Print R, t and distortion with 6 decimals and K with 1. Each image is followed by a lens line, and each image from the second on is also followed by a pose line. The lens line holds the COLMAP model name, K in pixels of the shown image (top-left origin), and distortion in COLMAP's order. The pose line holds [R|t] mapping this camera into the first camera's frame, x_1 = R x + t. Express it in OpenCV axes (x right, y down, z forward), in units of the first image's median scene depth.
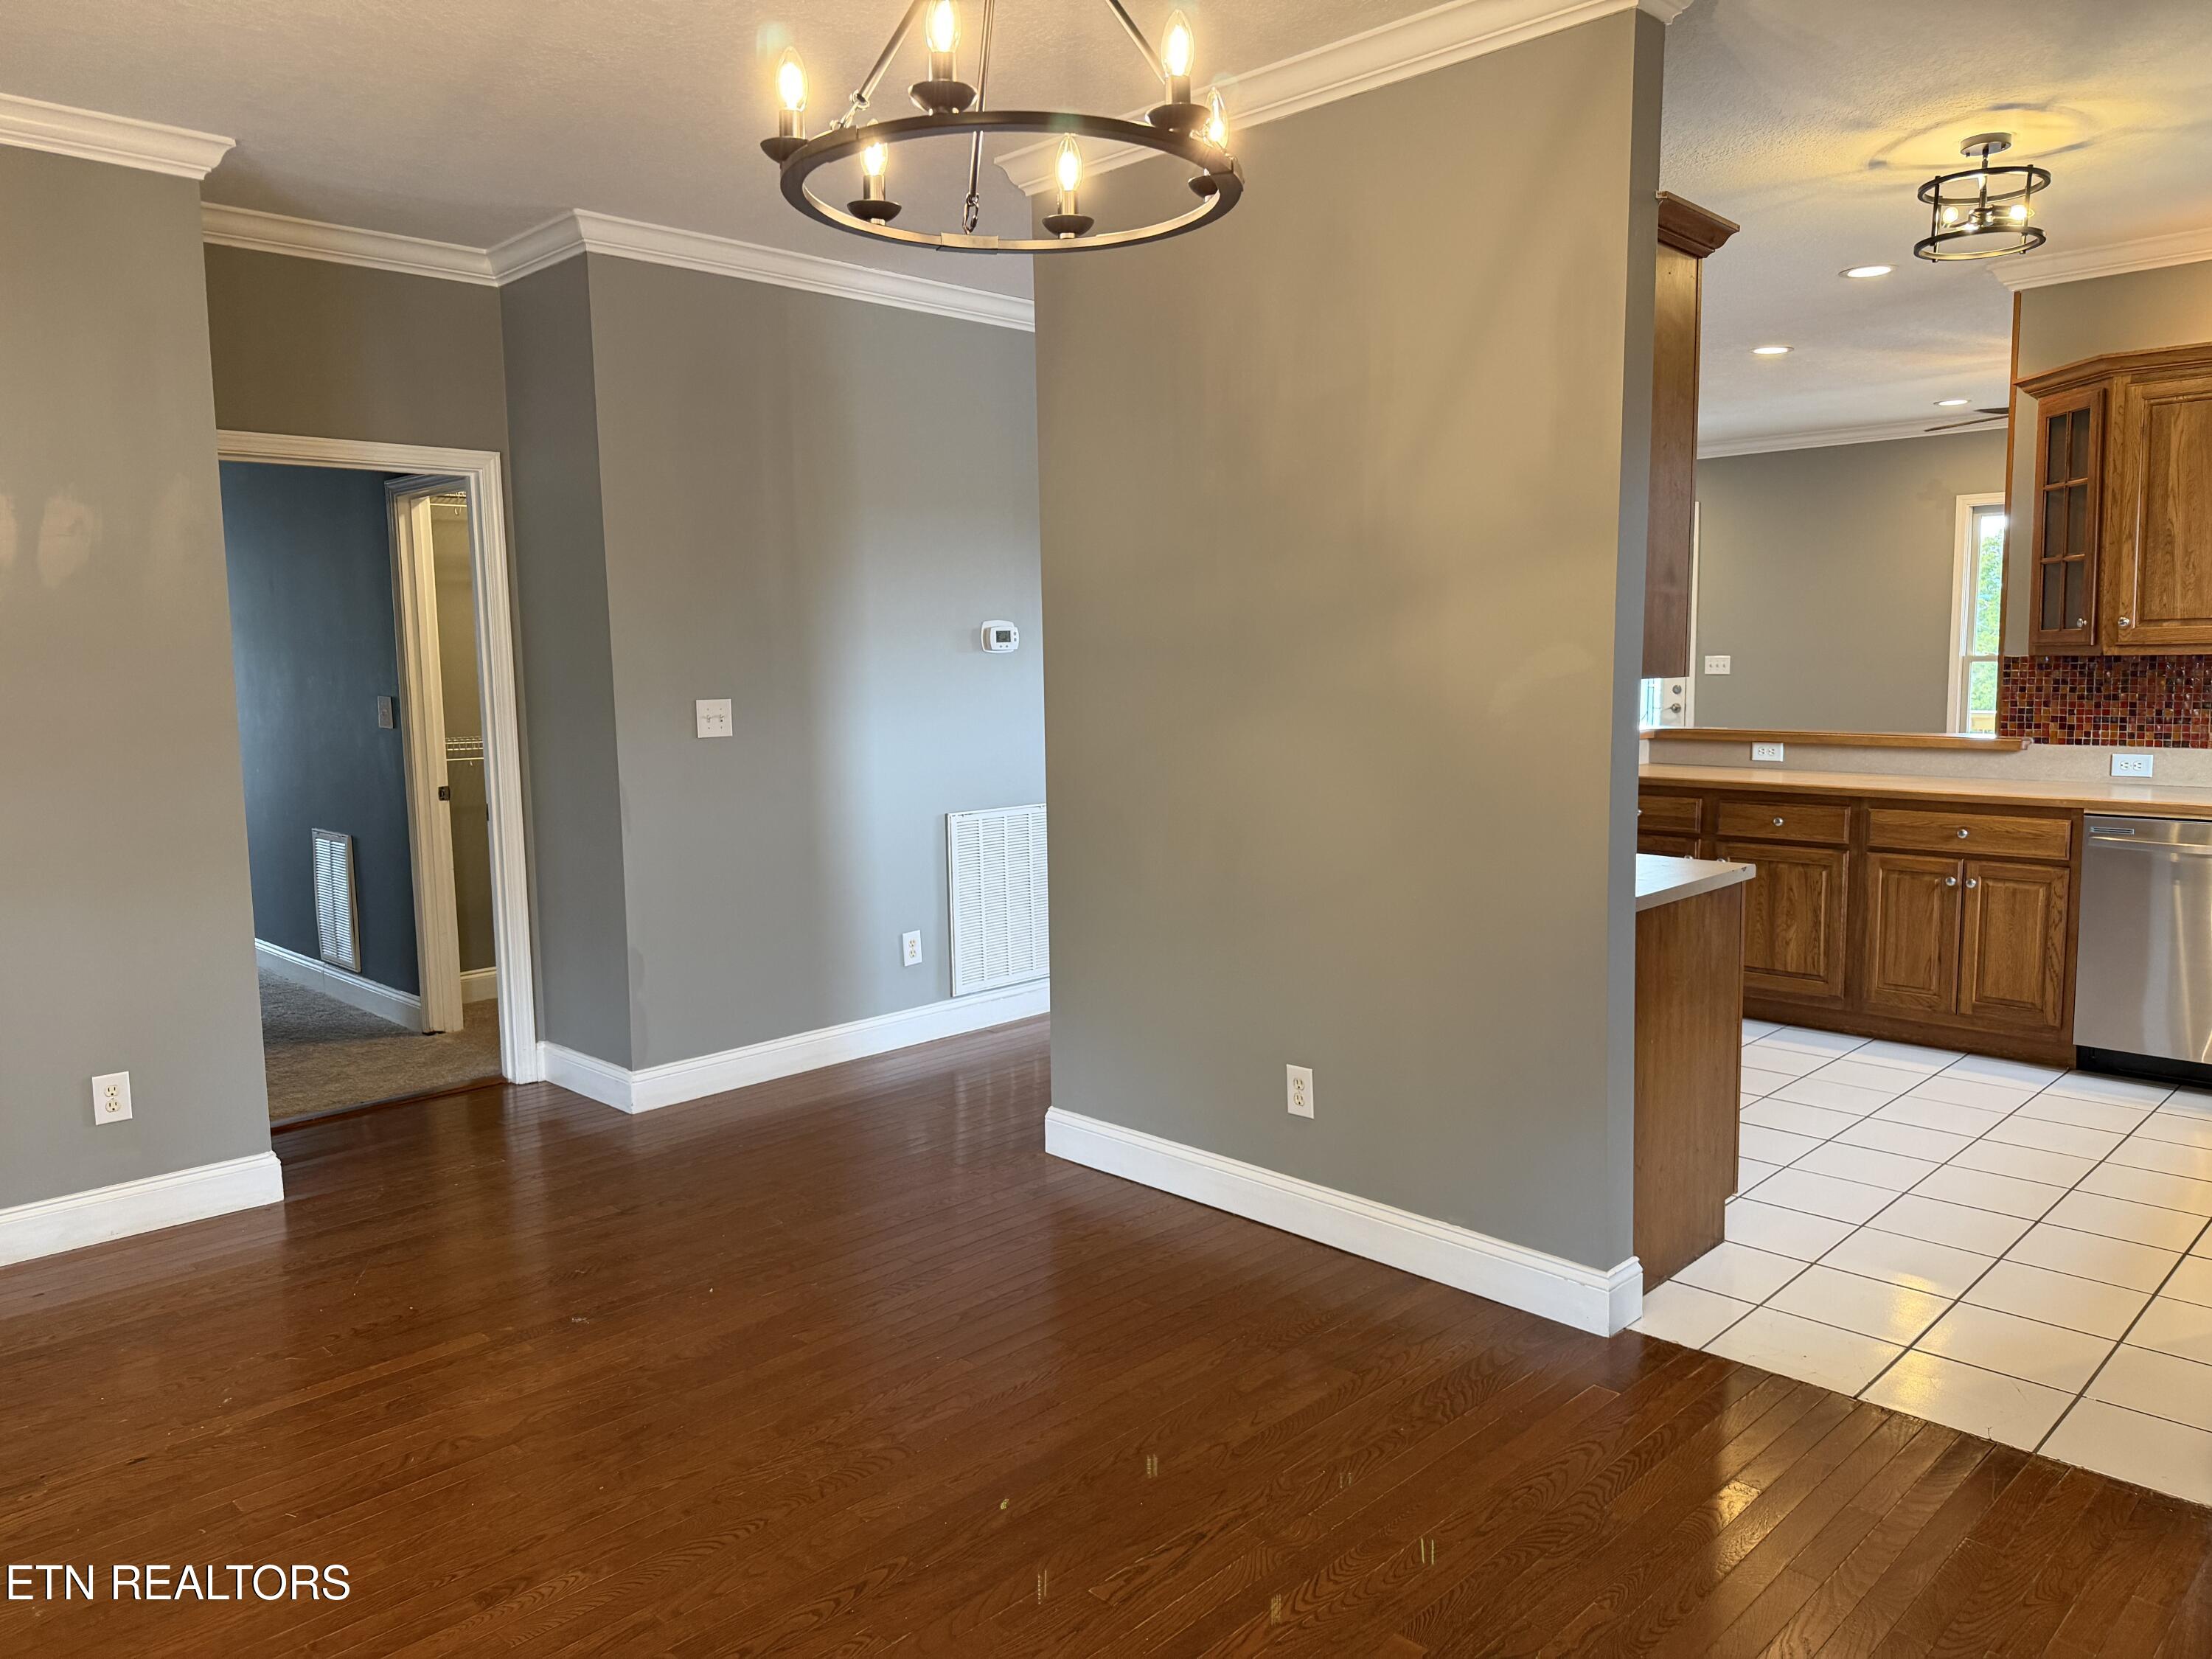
lens RADIAL K [[1556.3, 0, 1116.5], [0, 1556.3, 823.2], [0, 0, 1]] dist [0.074941, -0.087234]
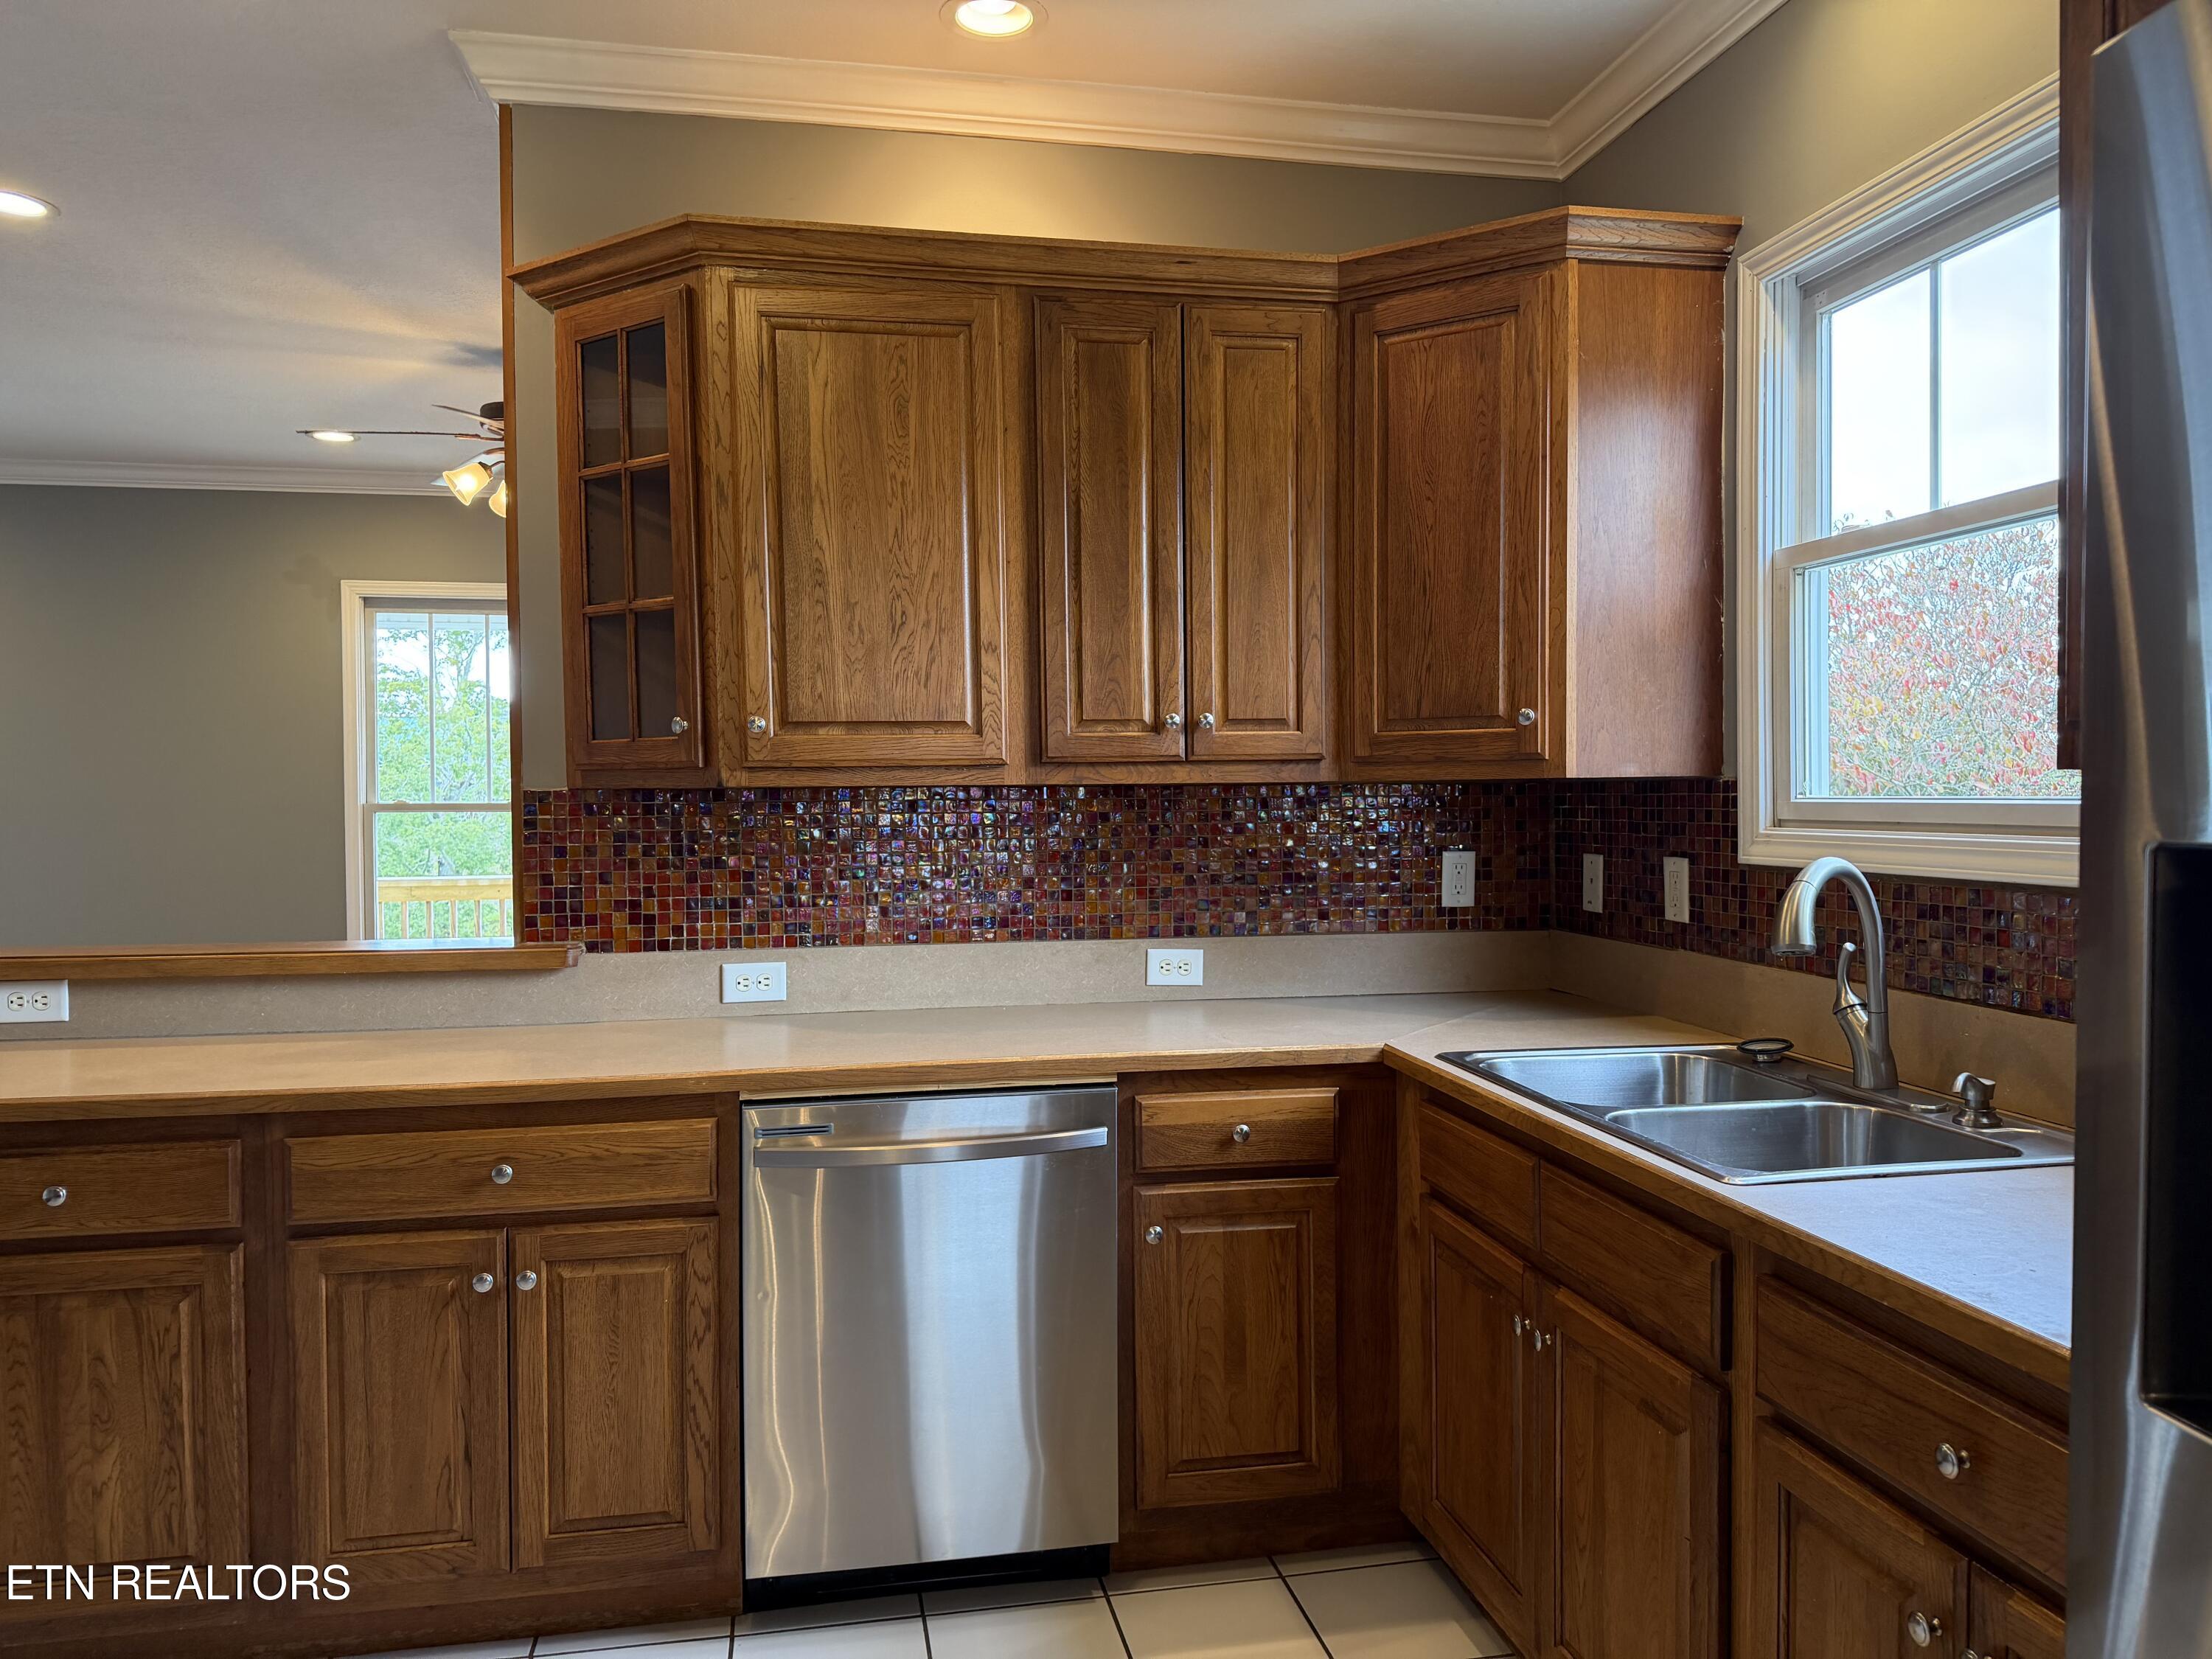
lens RADIAL K [[1556.3, 0, 1123.4], [0, 1556.3, 829.0], [0, 0, 1]] dist [0.074941, -0.087234]
pose [[0.566180, -0.007726, 0.824245, 0.257018], [0.086751, 0.994961, -0.050263, -0.051721], [-0.819704, 0.099963, 0.563997, 0.571341]]
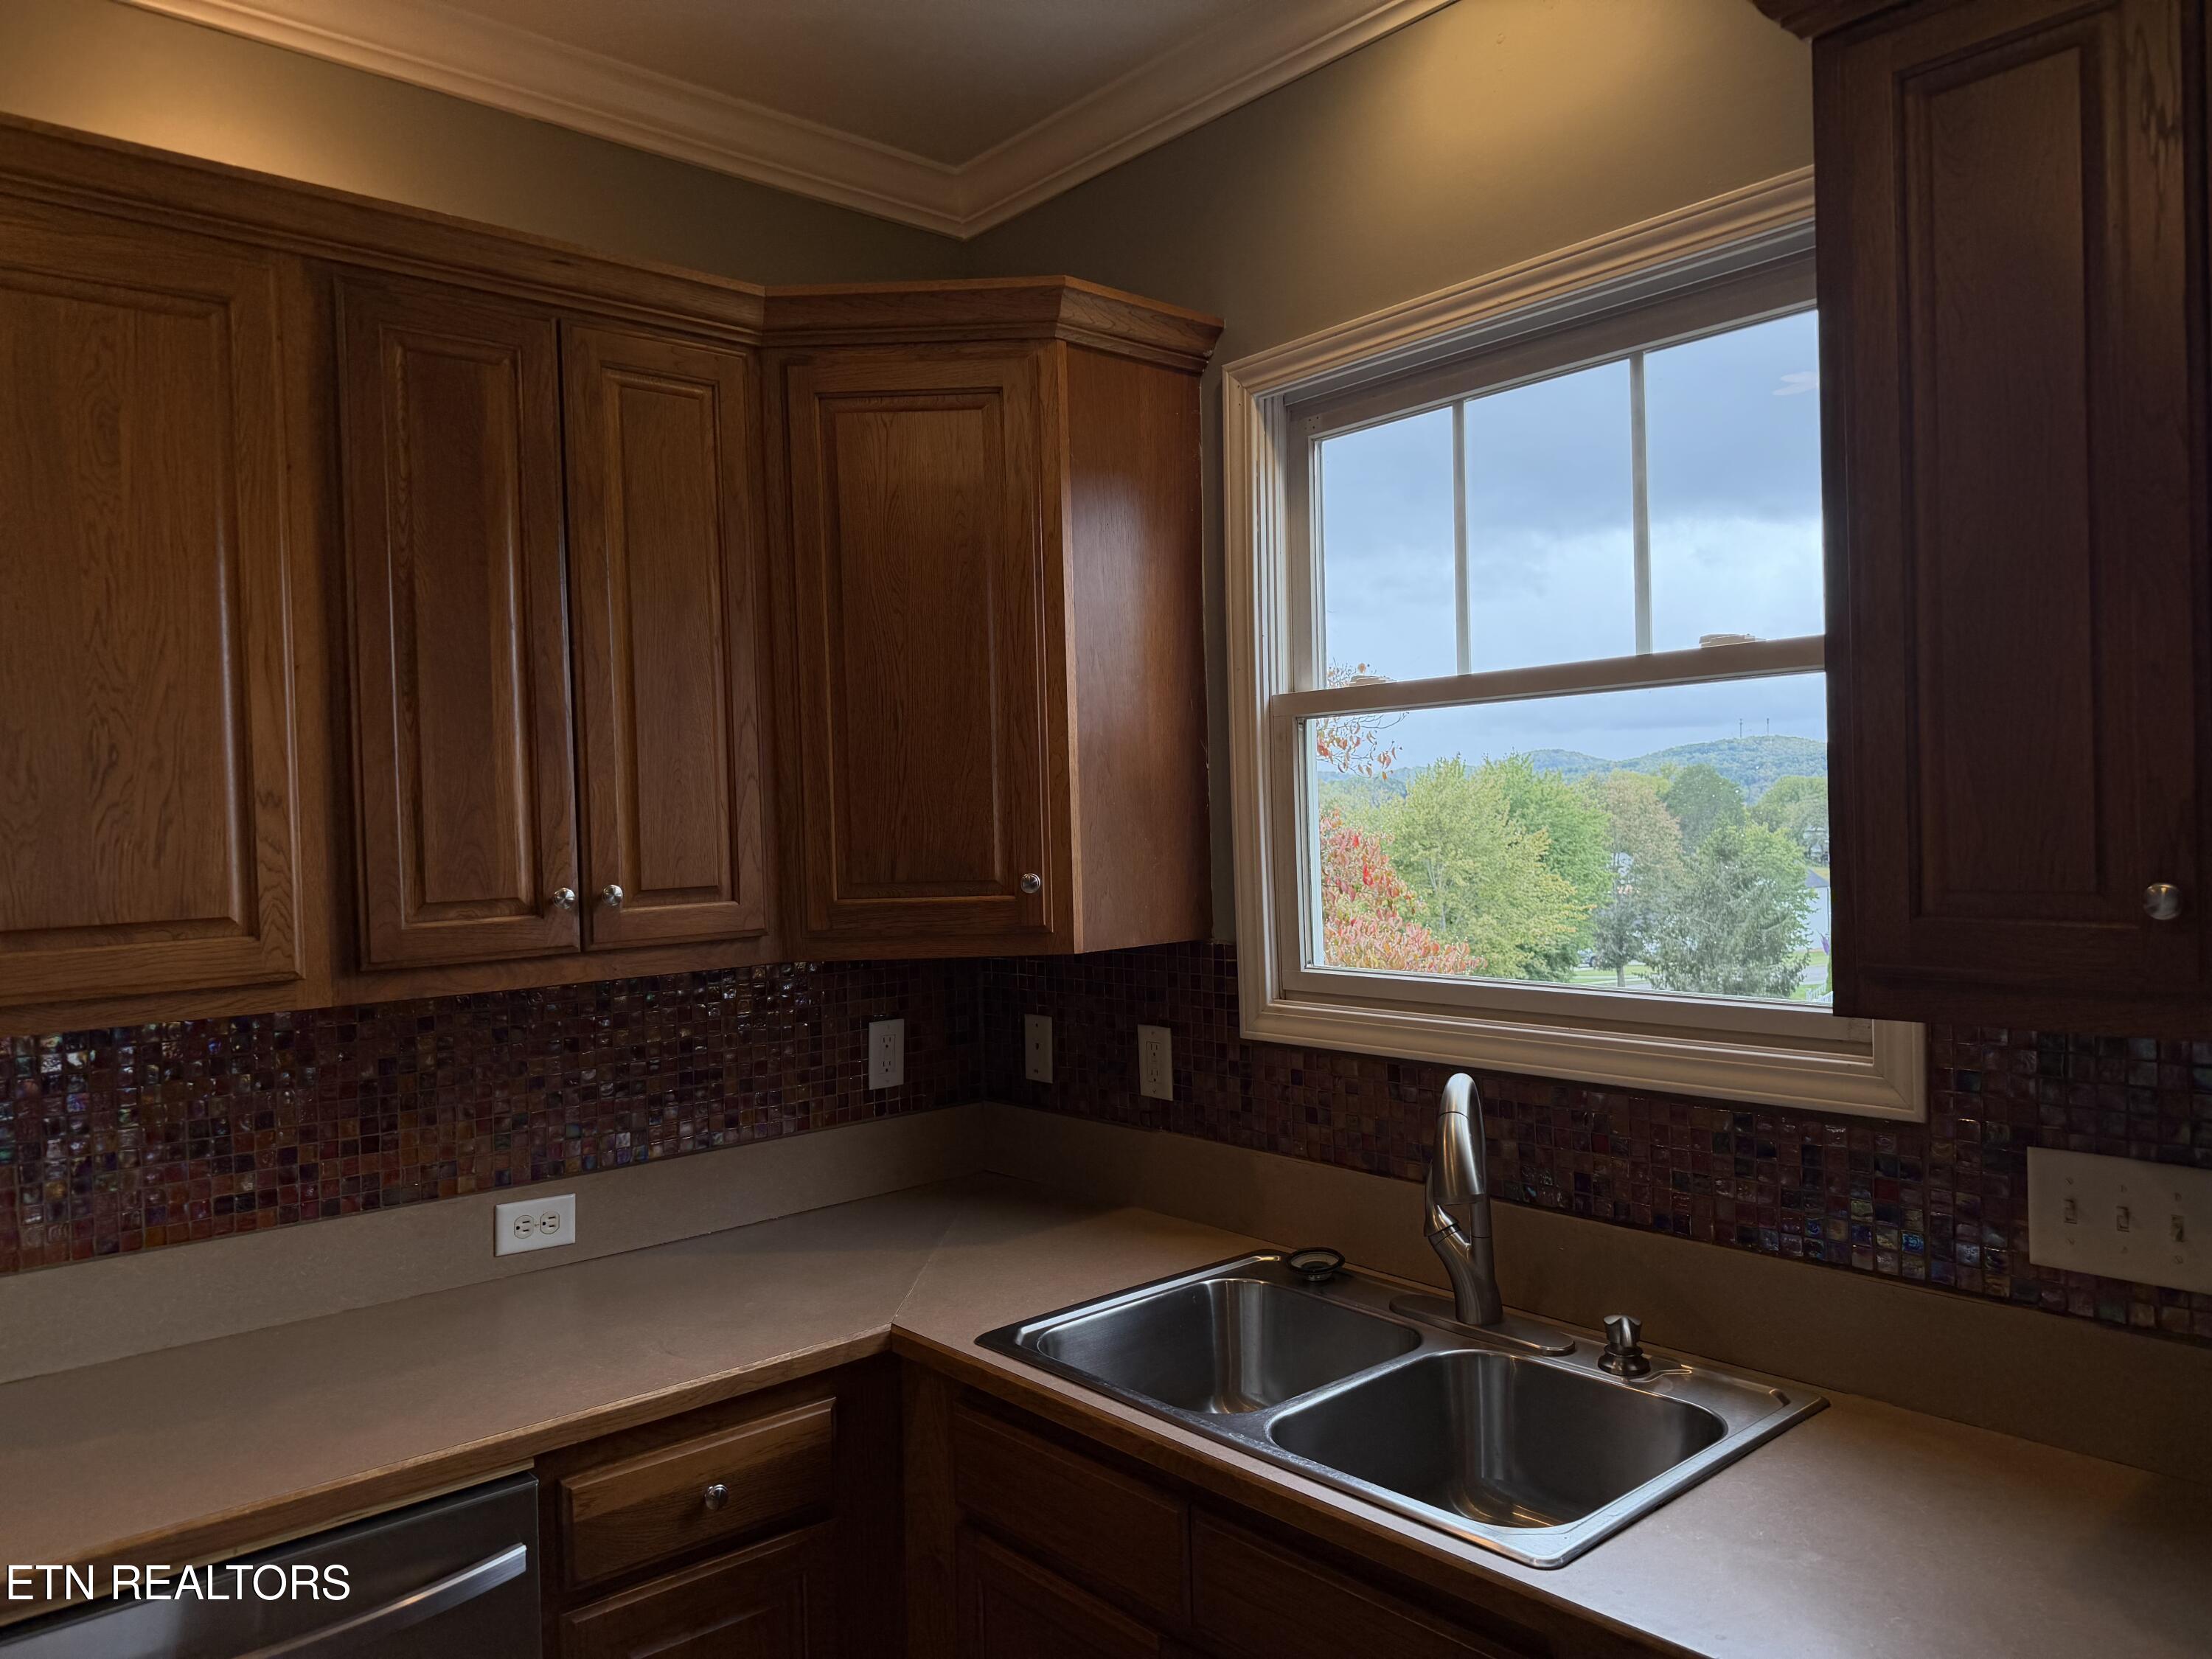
lens RADIAL K [[1556.3, 0, 1106.8], [0, 1556.3, 825.8], [0, 0, 1]] dist [0.074941, -0.087234]
pose [[0.075300, 0.007246, 0.997135, 0.335854], [0.130971, 0.991239, -0.017093, -0.107105], [-0.988522, 0.131883, 0.073691, 0.692848]]
